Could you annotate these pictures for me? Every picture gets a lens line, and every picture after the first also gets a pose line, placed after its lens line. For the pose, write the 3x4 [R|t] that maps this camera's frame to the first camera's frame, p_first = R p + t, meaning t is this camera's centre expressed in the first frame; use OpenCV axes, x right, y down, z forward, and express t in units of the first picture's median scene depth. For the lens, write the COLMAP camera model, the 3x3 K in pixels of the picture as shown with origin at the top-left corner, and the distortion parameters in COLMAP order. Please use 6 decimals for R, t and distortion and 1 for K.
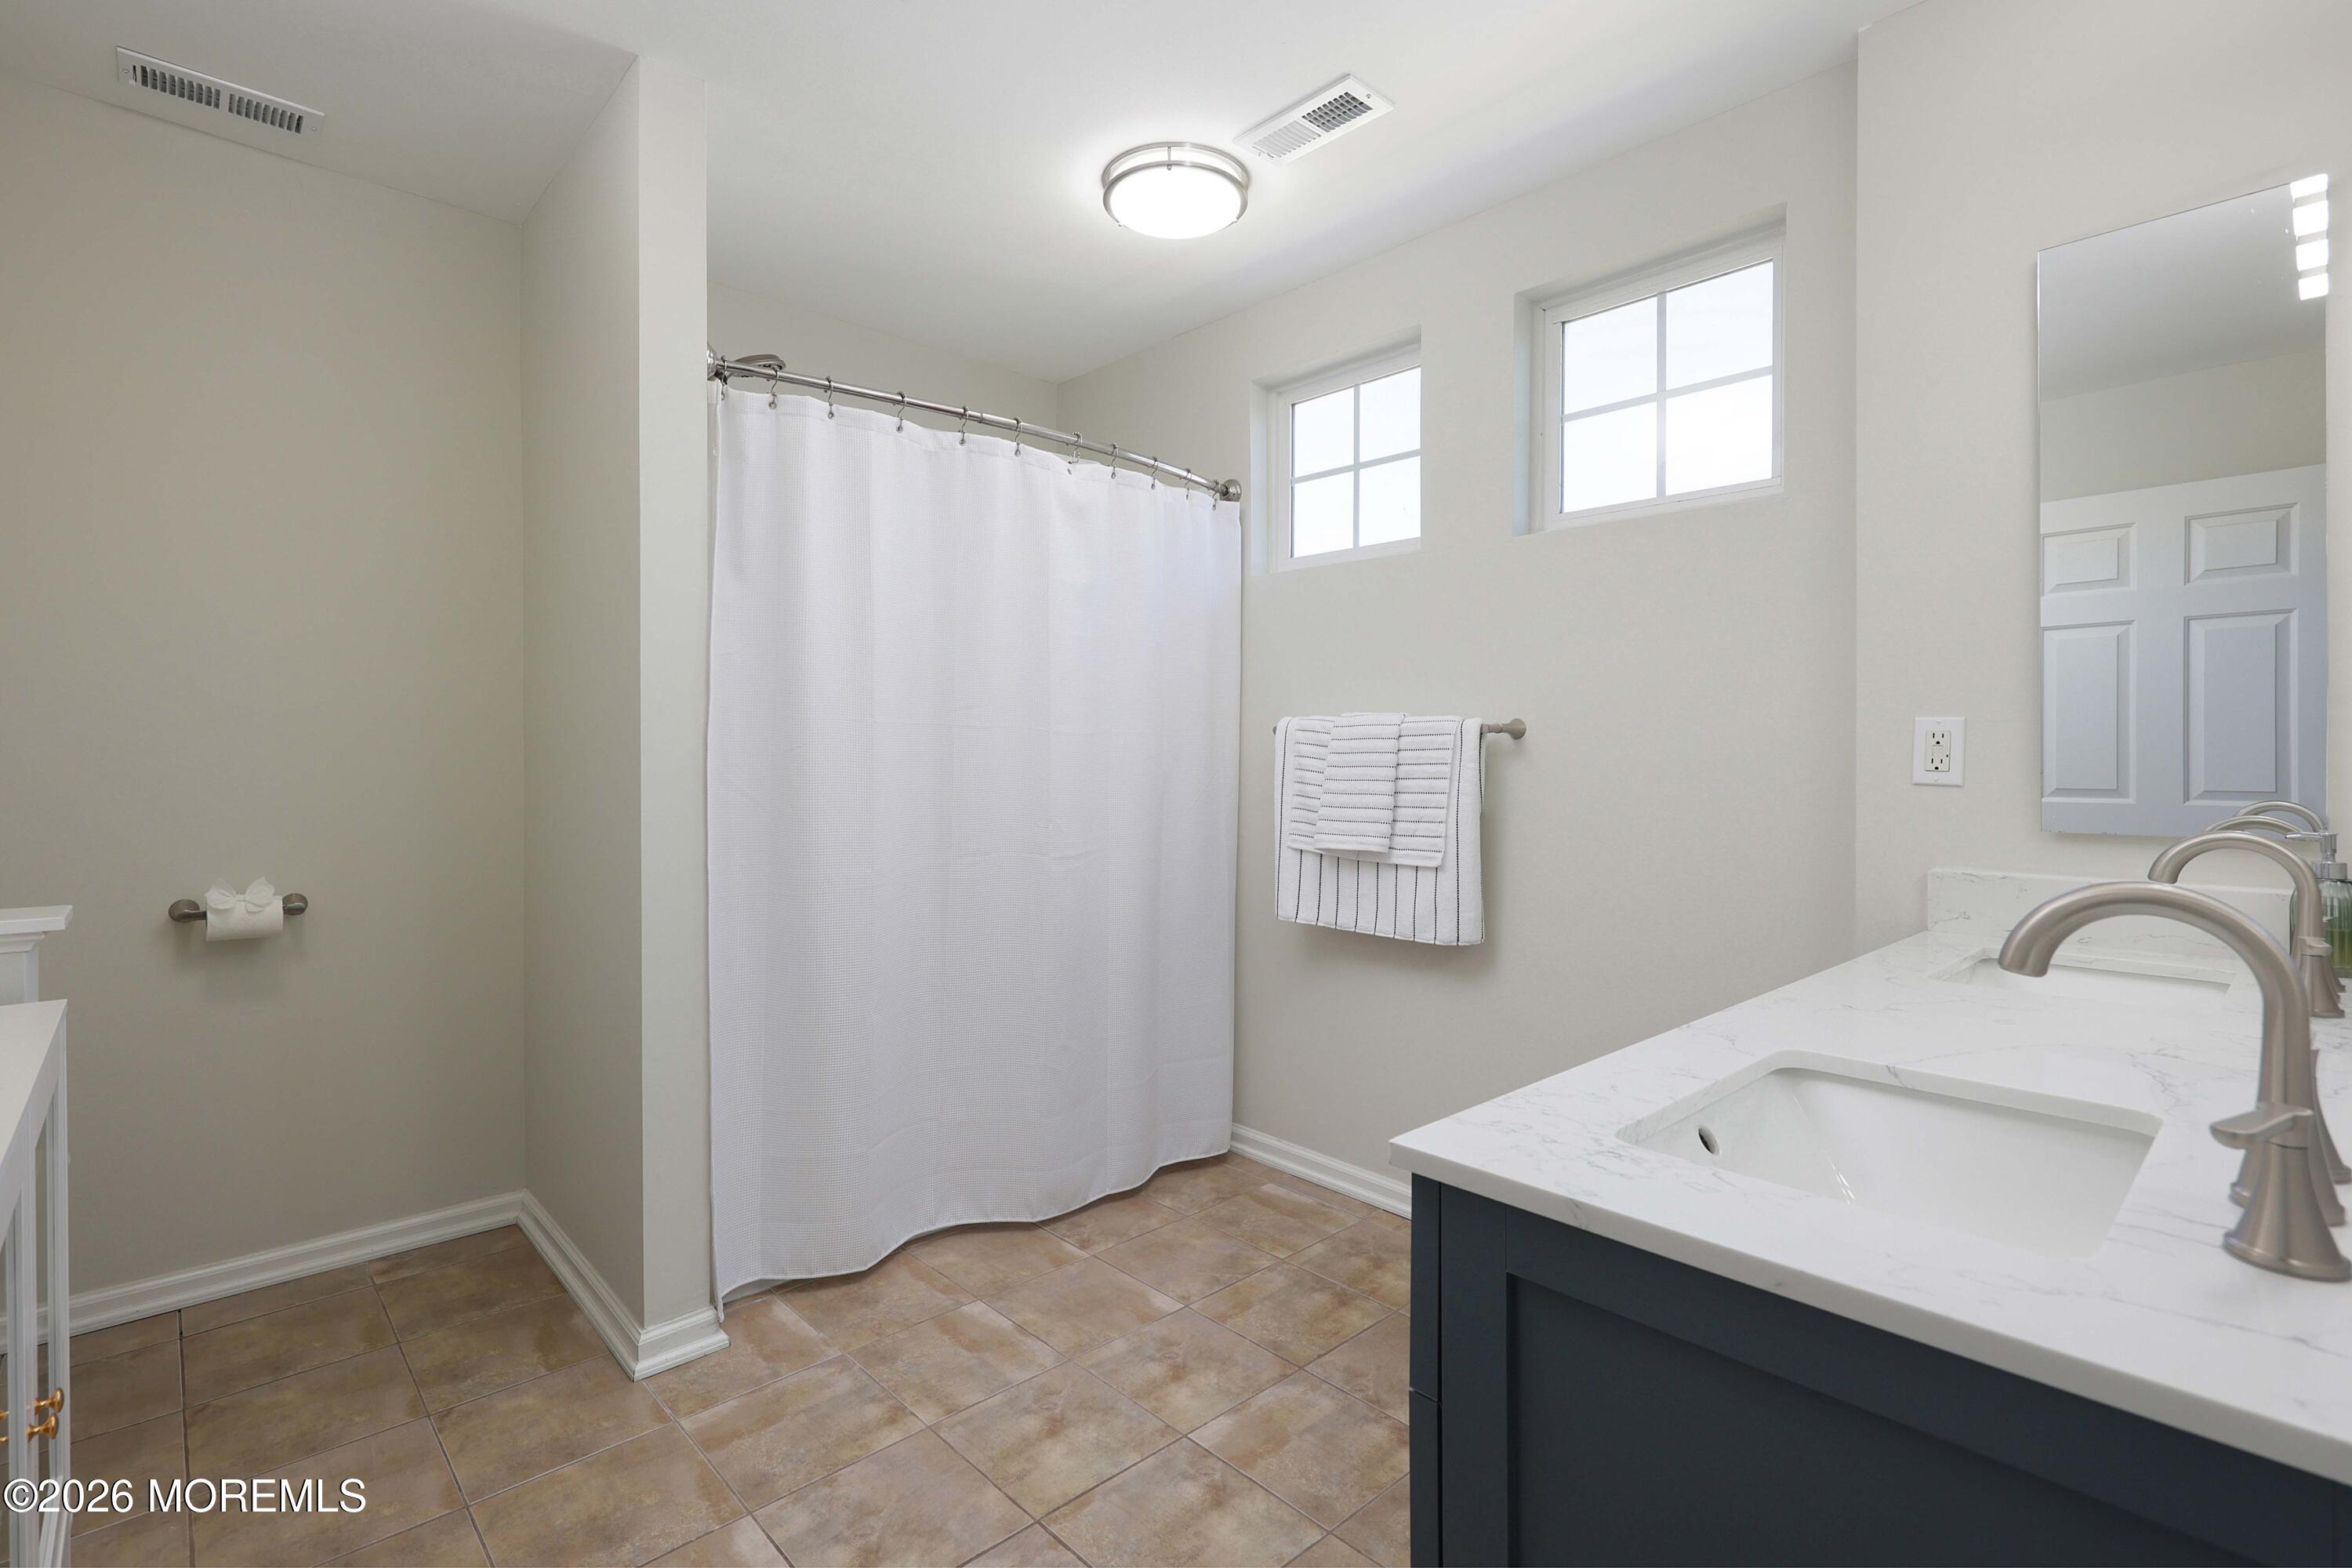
lens RADIAL K [[1082.7, 0, 1177.4], [0, 1082.7, 775.9], [0, 0, 1]] dist [0.001380, 0.000017]
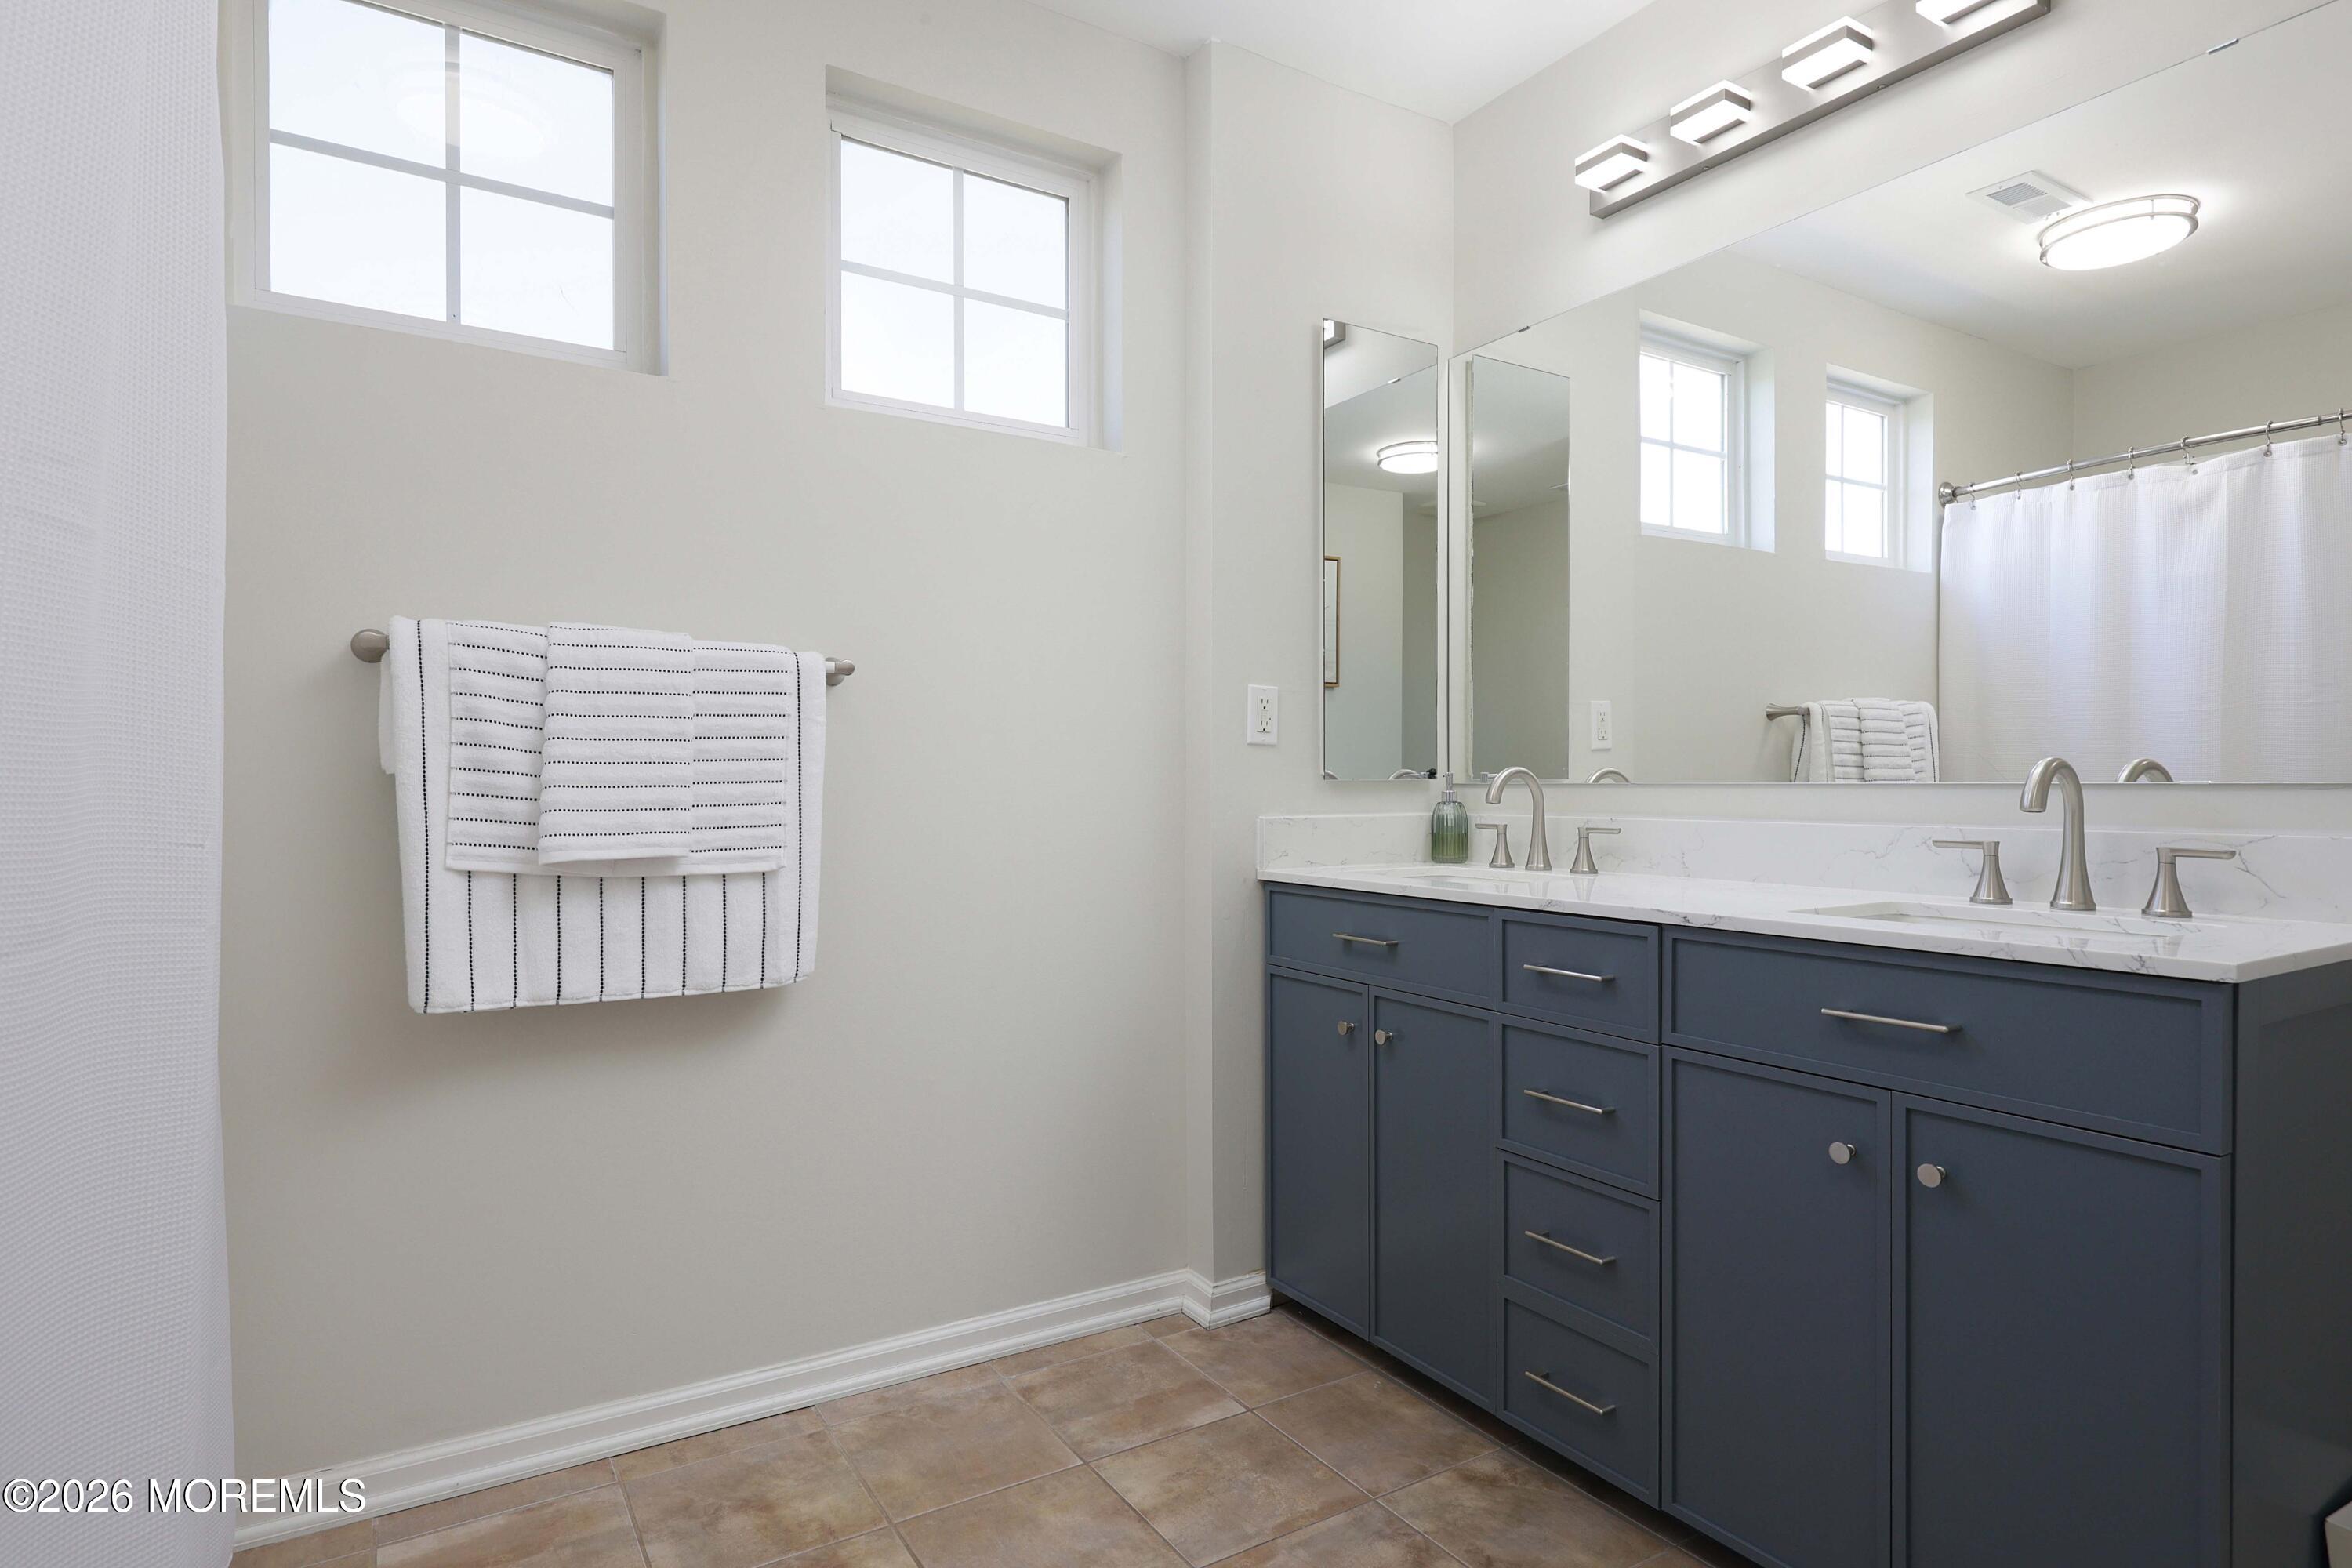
lens RADIAL K [[1277.0, 0, 1178.4], [0, 1277.0, 777.7], [0, 0, 1]] dist [-0.005703, -0.000318]
pose [[0.194612, -0.010561, 0.980824, -0.458999], [0.009535, 0.999915, 0.008875, 0.021612], [-0.980834, 0.007625, 0.194696, 0.578452]]
